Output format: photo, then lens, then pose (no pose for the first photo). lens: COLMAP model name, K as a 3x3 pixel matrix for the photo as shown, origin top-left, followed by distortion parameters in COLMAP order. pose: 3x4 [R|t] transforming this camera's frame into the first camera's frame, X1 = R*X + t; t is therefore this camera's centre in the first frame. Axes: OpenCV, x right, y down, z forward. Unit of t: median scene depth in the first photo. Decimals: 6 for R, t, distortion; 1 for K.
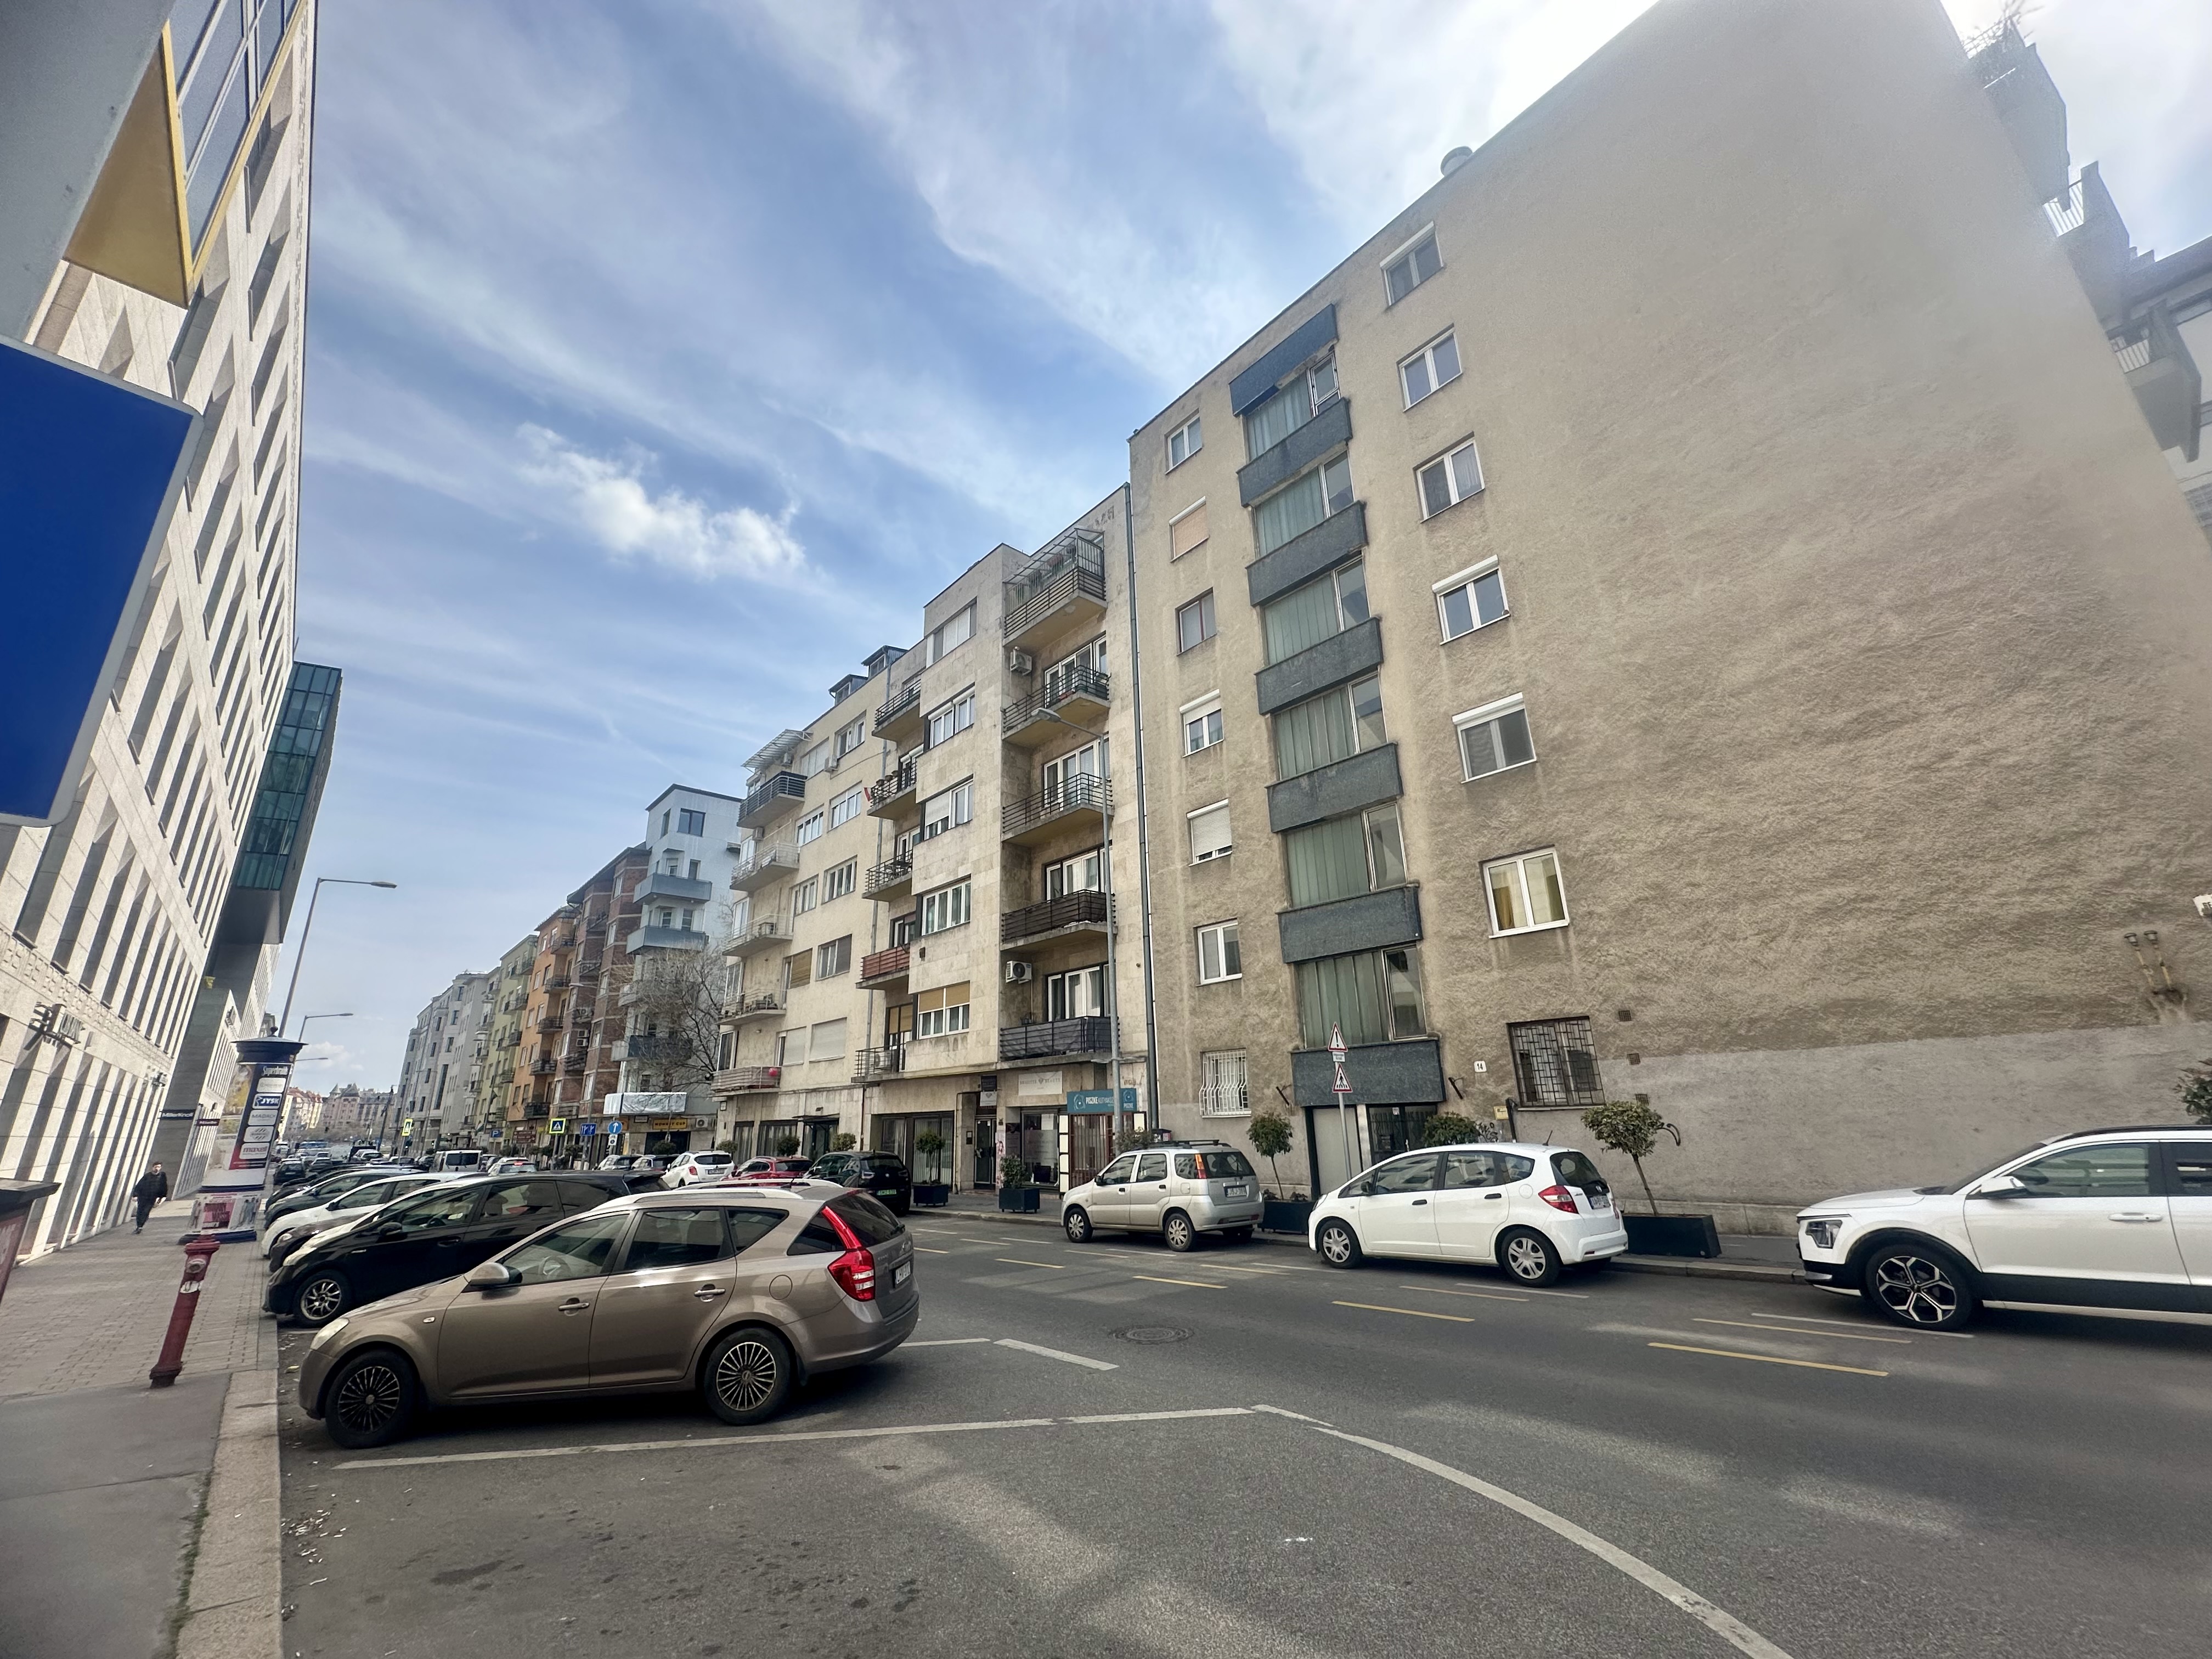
lens RADIAL K [[885.2, 0, 1106.1], [0, 885.2, 830.3], [0, 0, 1]] dist [-0.000614, -0.000041]
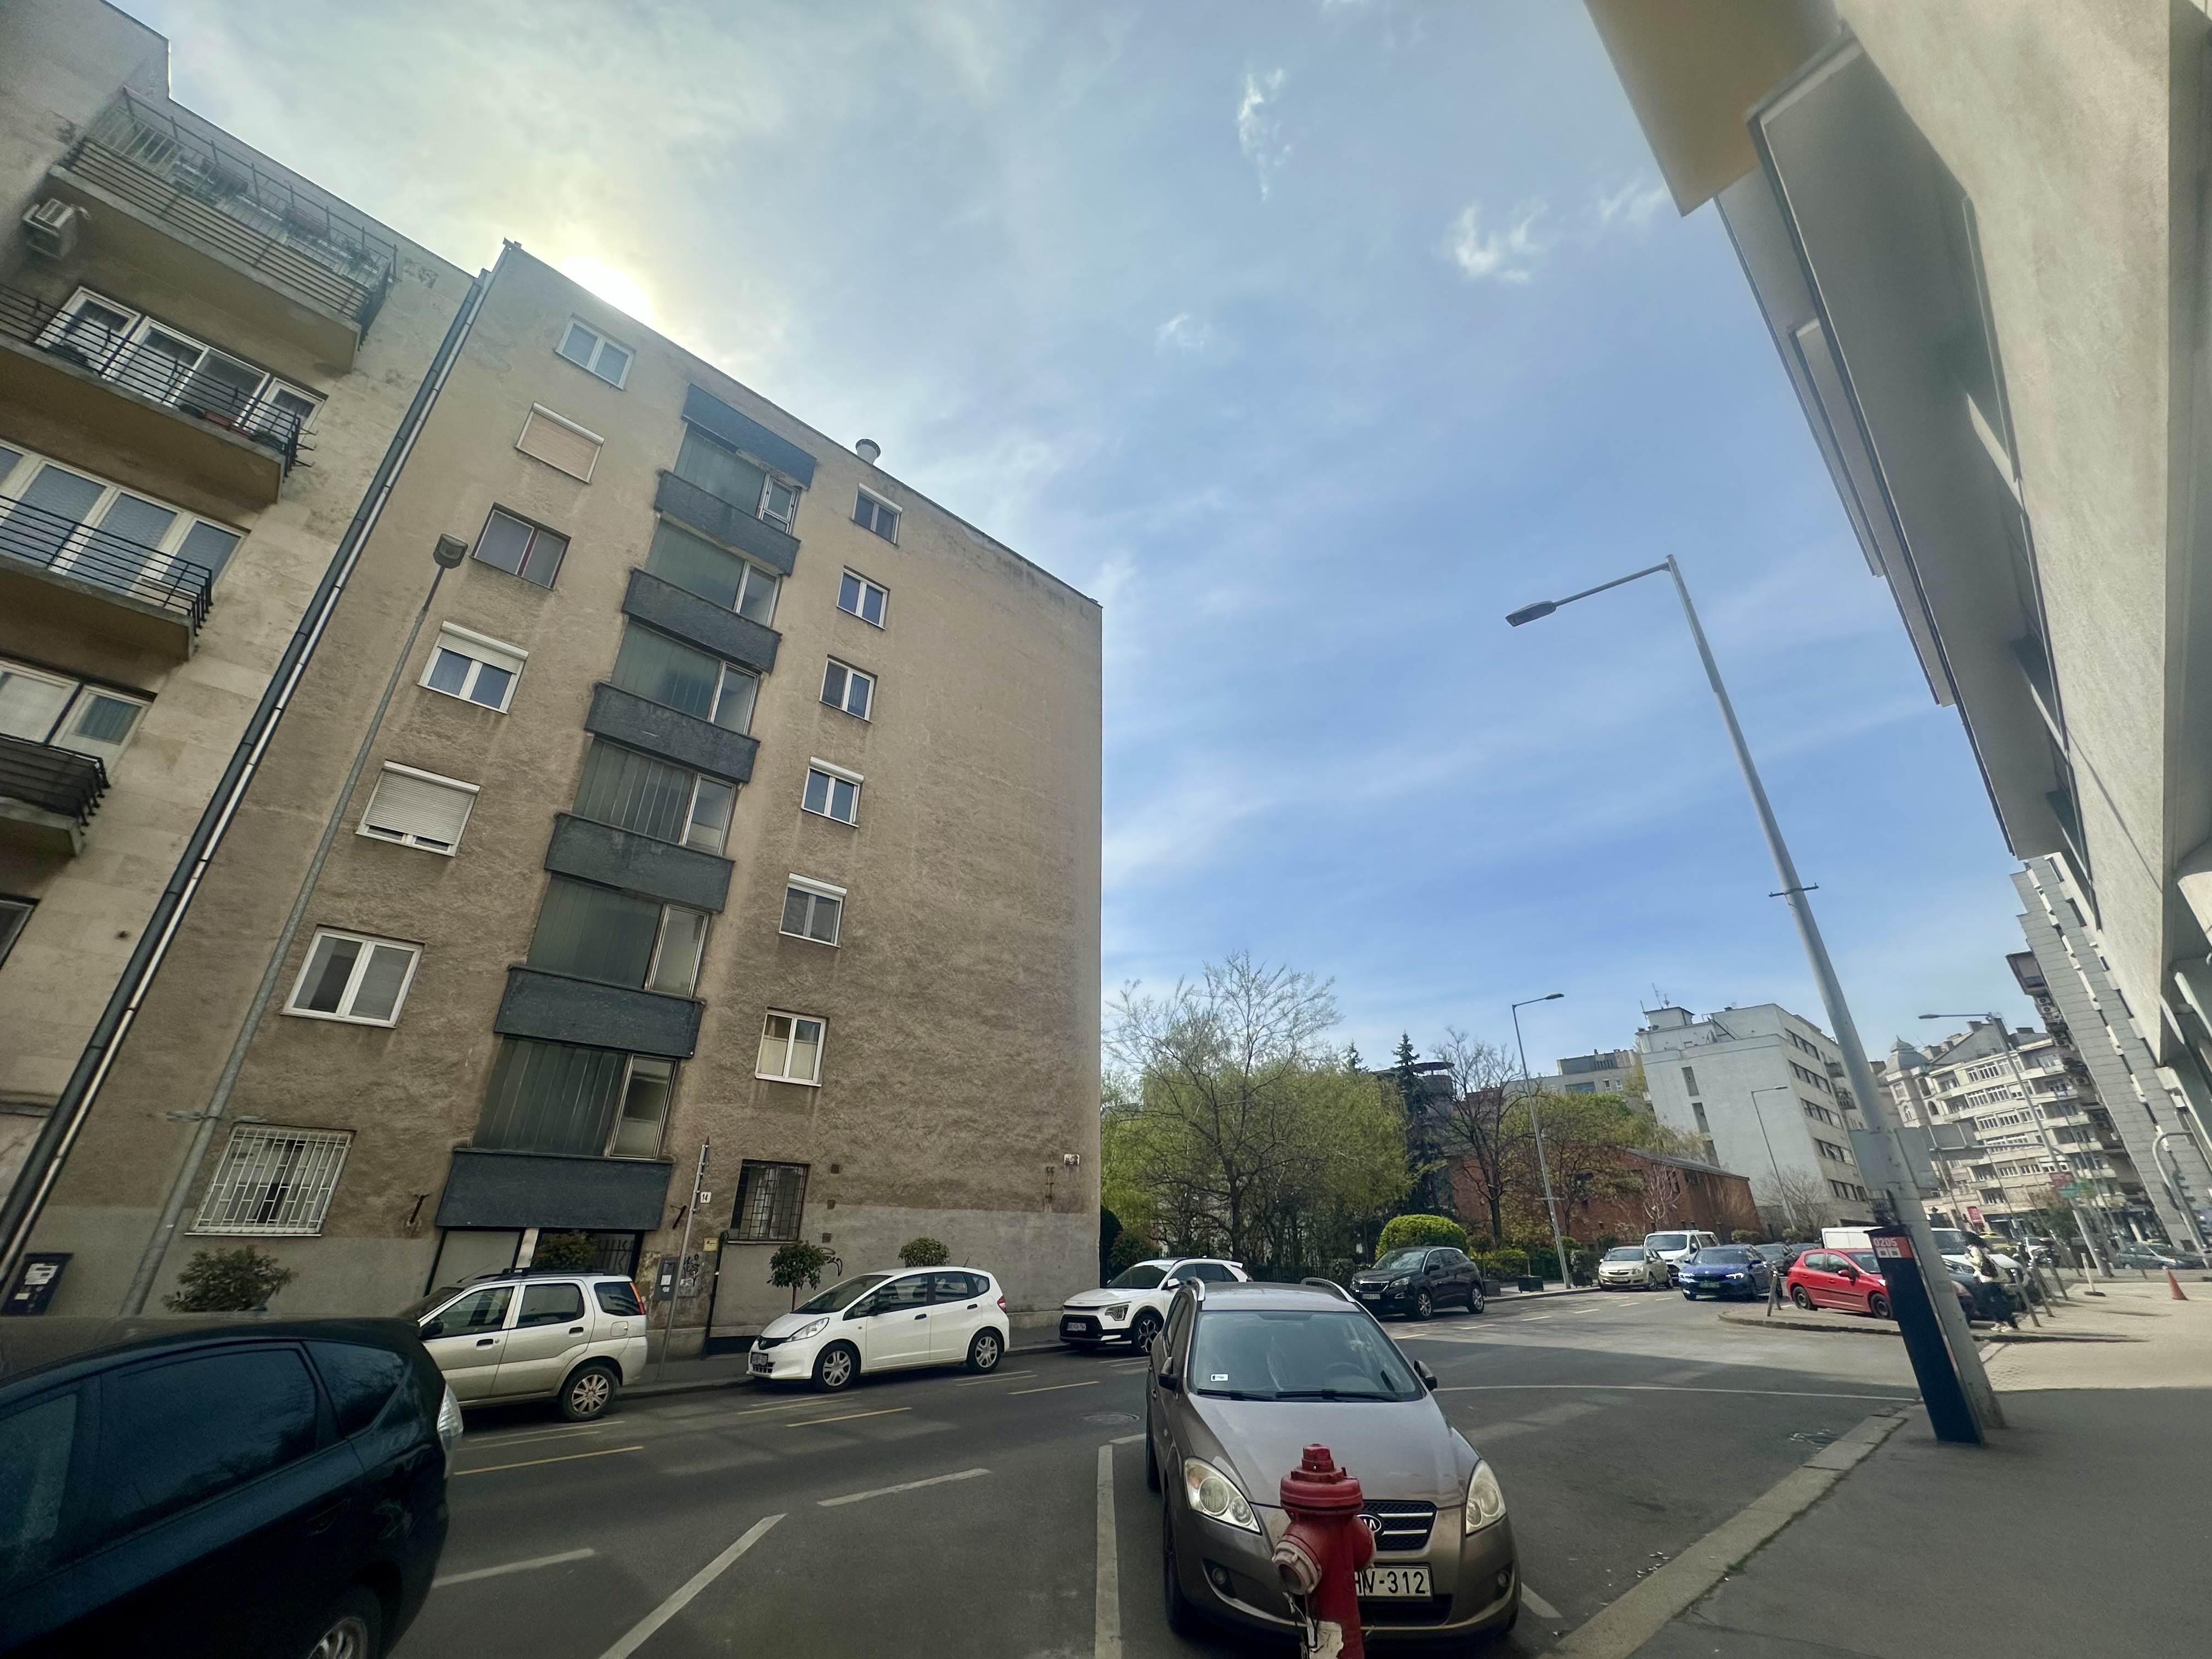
lens RADIAL K [[885.2, 0, 1109.5], [0, 885.2, 829.7], [0, 0, 1]] dist [-0.000614, -0.000041]
pose [[-0.026960, 0.459966, 0.887527, -0.793997], [-0.310213, 0.840168, -0.444845, 0.246985], [-0.950285, -0.287315, 0.120037, 0.619260]]
